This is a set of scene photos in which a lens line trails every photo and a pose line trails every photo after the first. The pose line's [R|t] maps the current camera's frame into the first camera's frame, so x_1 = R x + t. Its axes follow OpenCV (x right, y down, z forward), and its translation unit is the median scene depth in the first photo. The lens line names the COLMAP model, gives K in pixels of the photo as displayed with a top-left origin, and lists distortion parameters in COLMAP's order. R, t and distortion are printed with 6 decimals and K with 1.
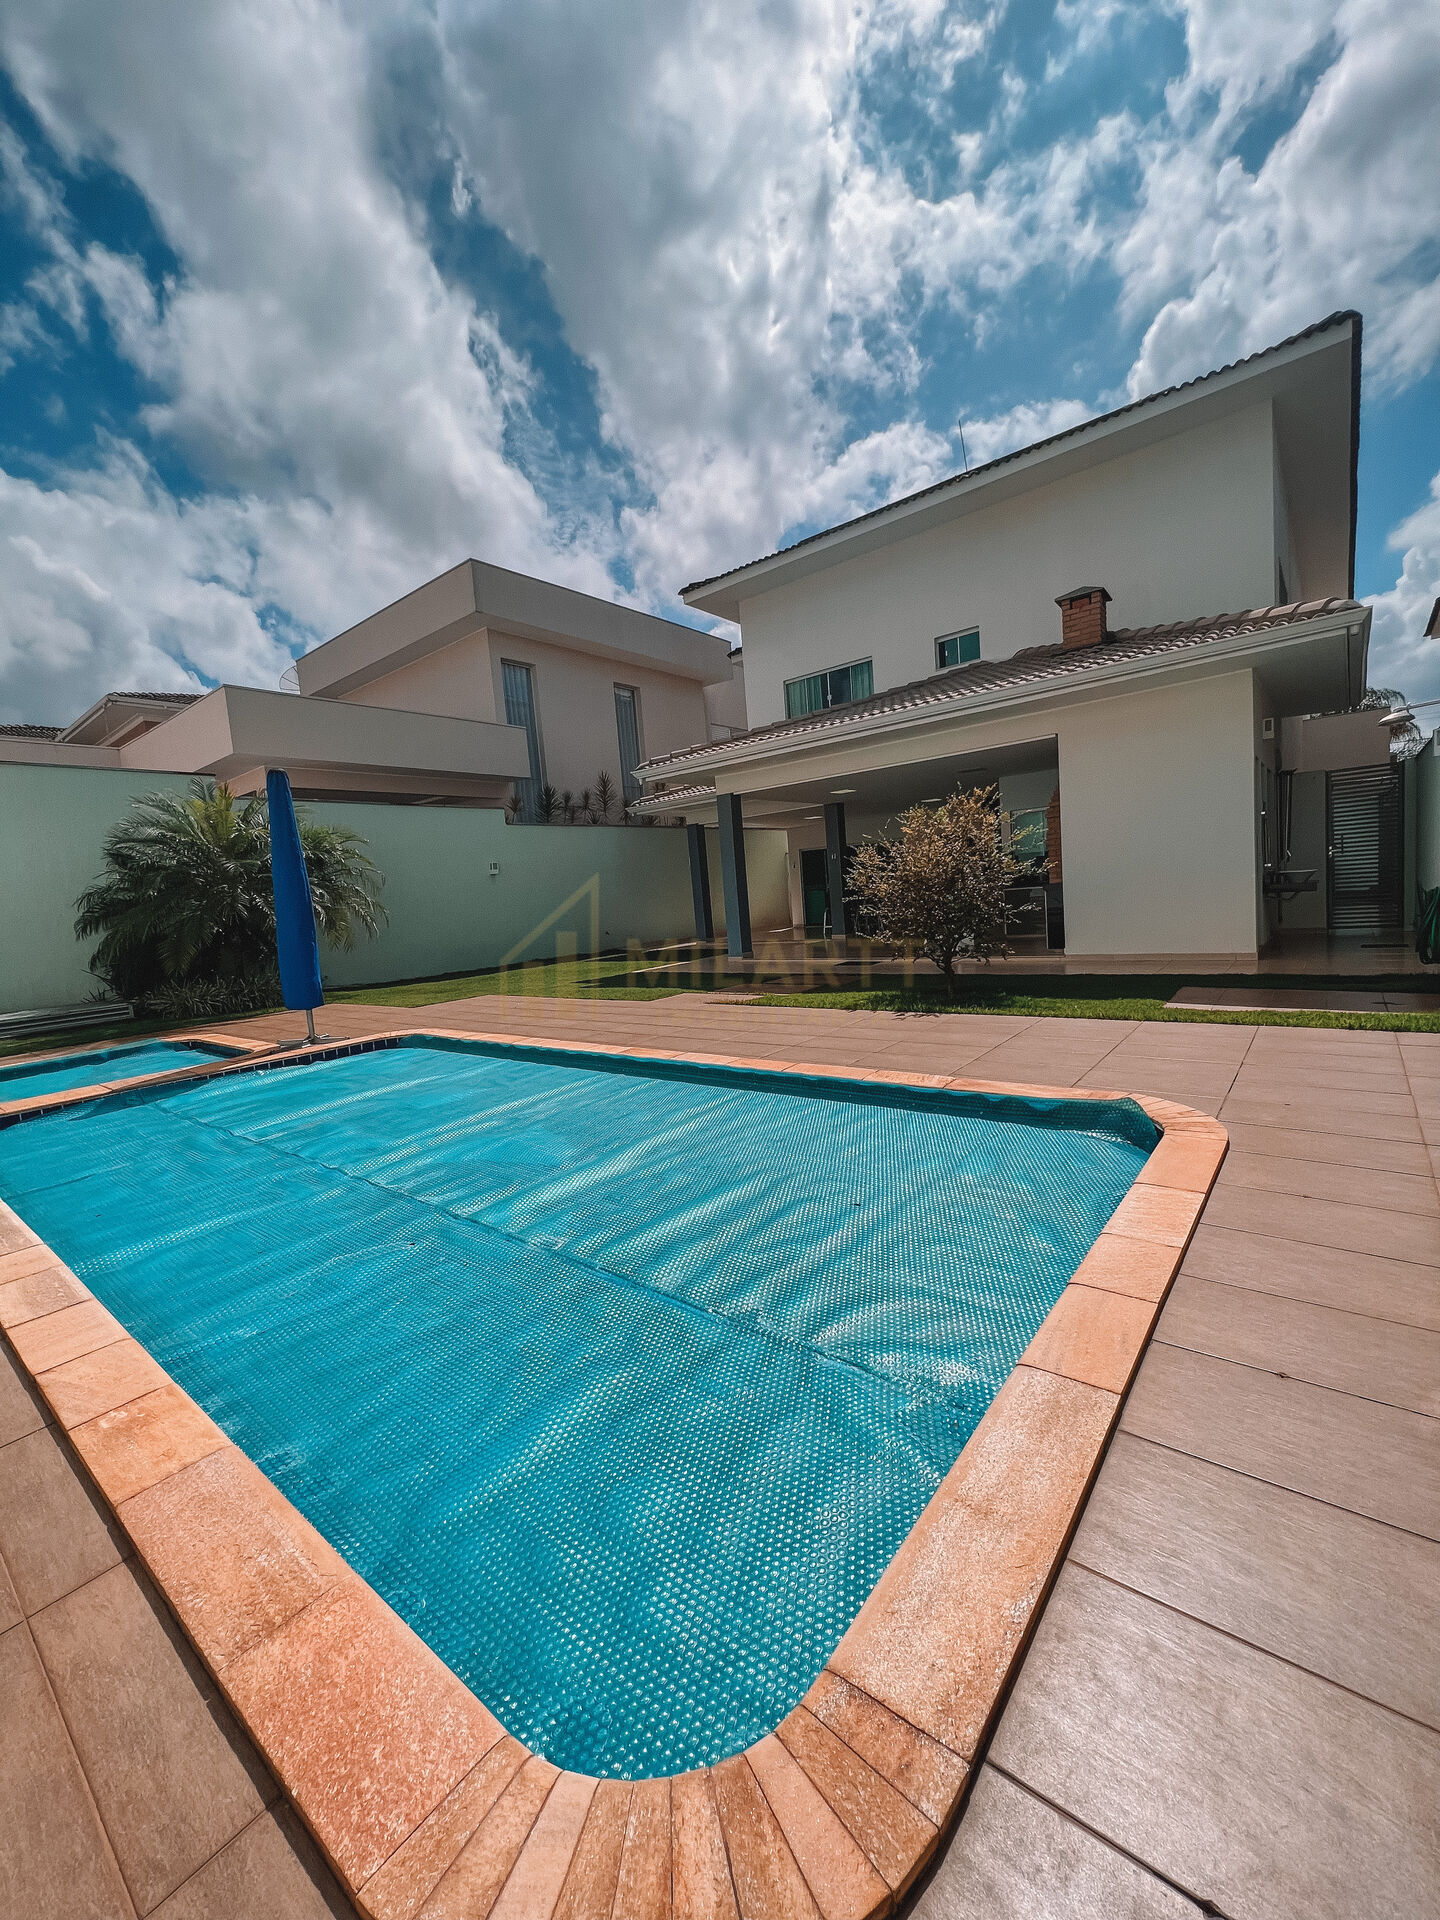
lens RADIAL K [[769.7, 0, 714.6], [0, 769.7, 961.9], [0, 0, 1]] dist [-0.001169, 0.000569]
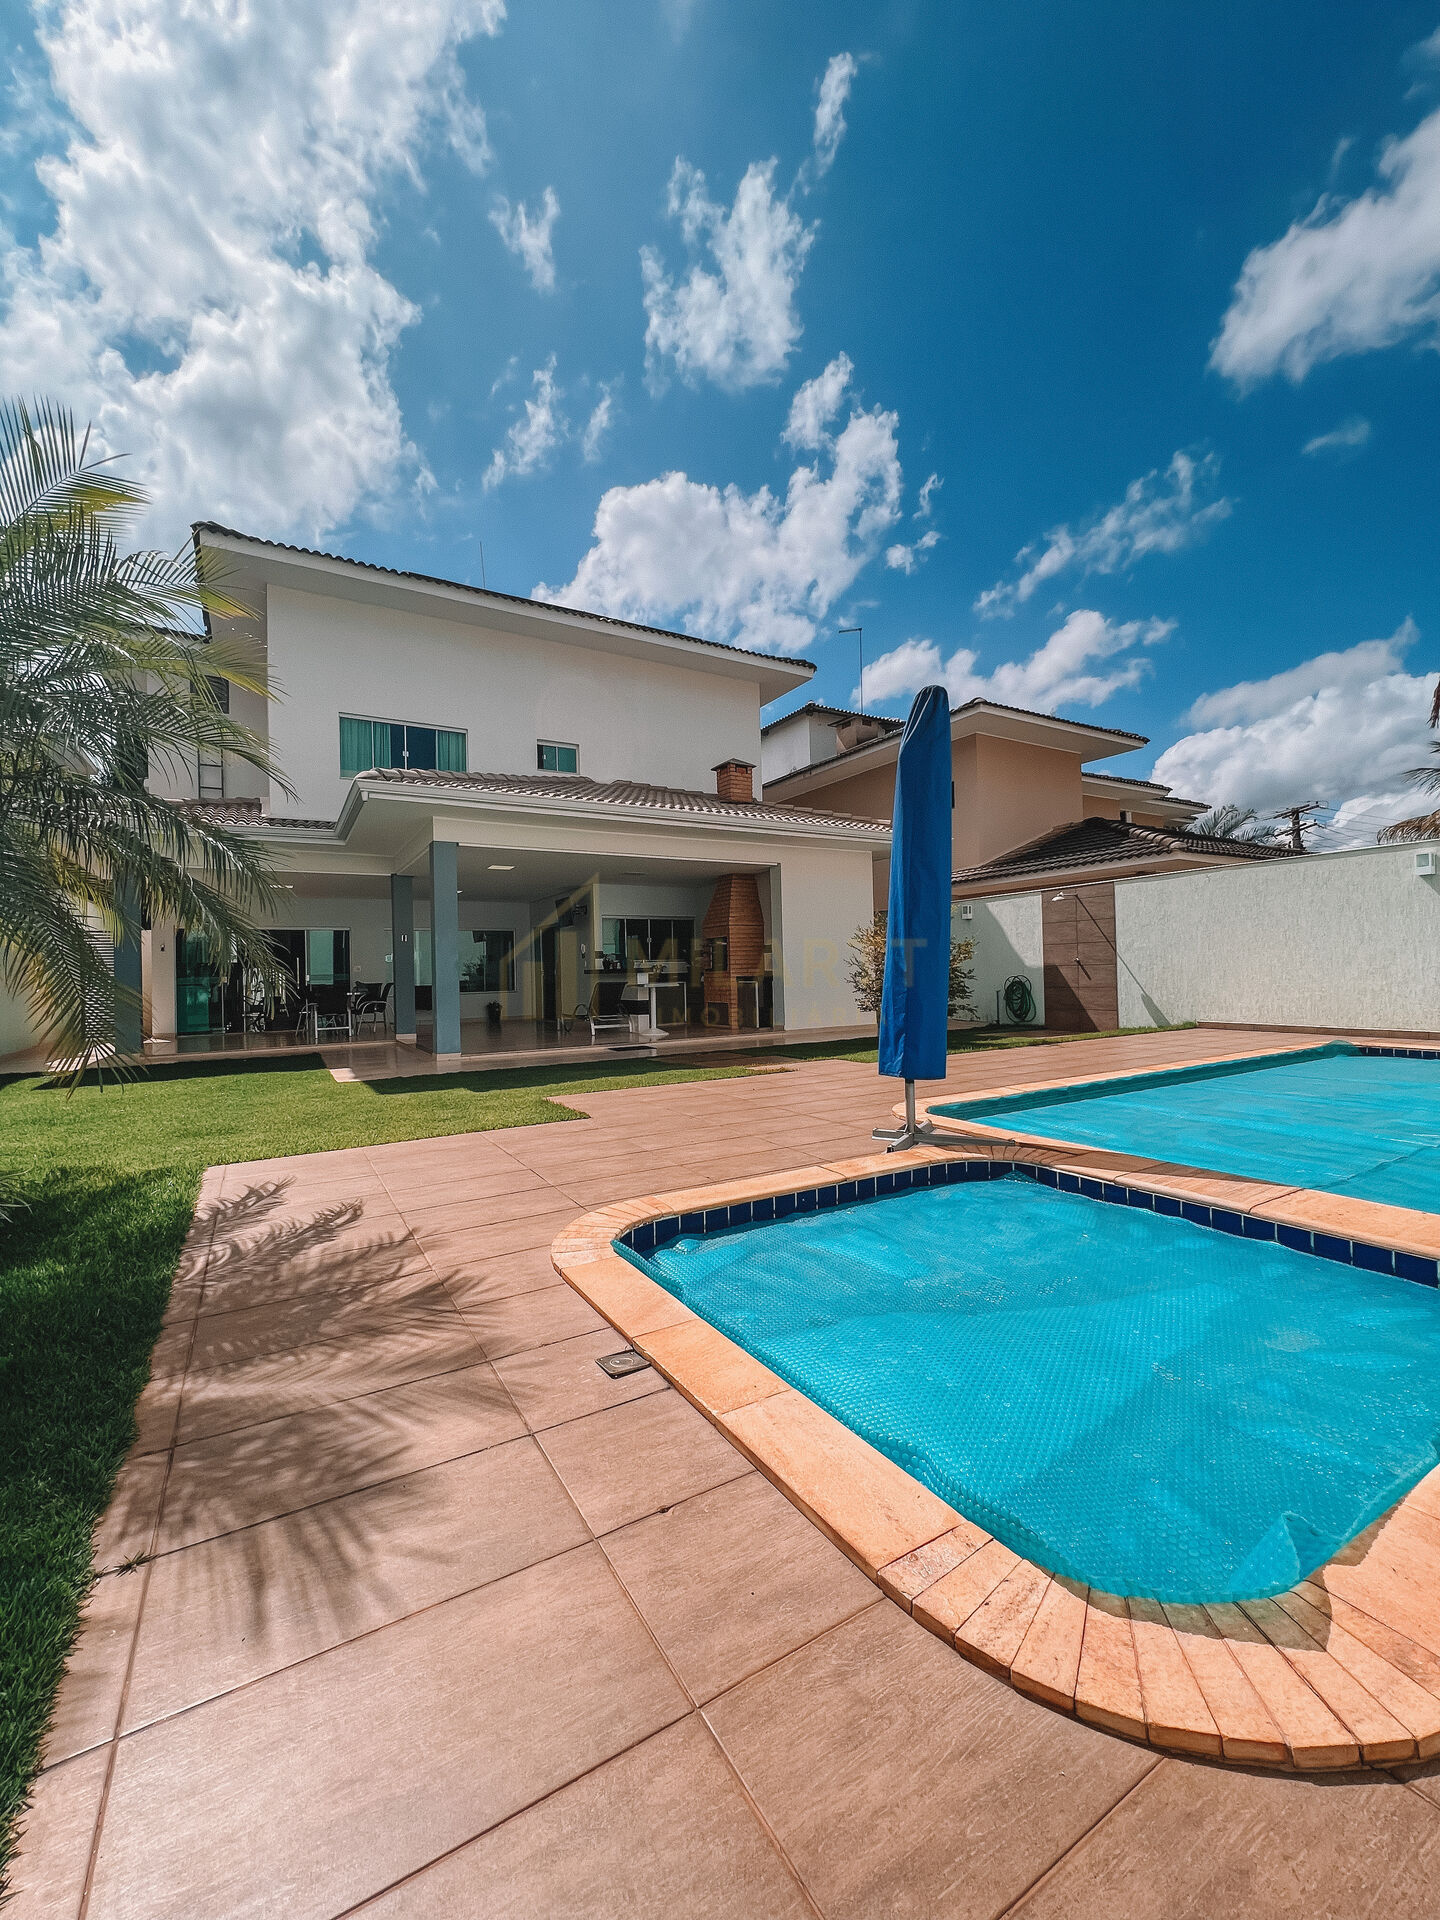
lens RADIAL K [[769.7, 0, 715.2], [0, 769.7, 962.9], [0, 0, 1]] dist [-0.001169, 0.000569]
pose [[0.350174, 0.083610, 0.932945, -0.573053], [0.084164, 0.989171, -0.120239, 0.016706], [-0.932896, 0.120625, 0.339345, 0.479589]]
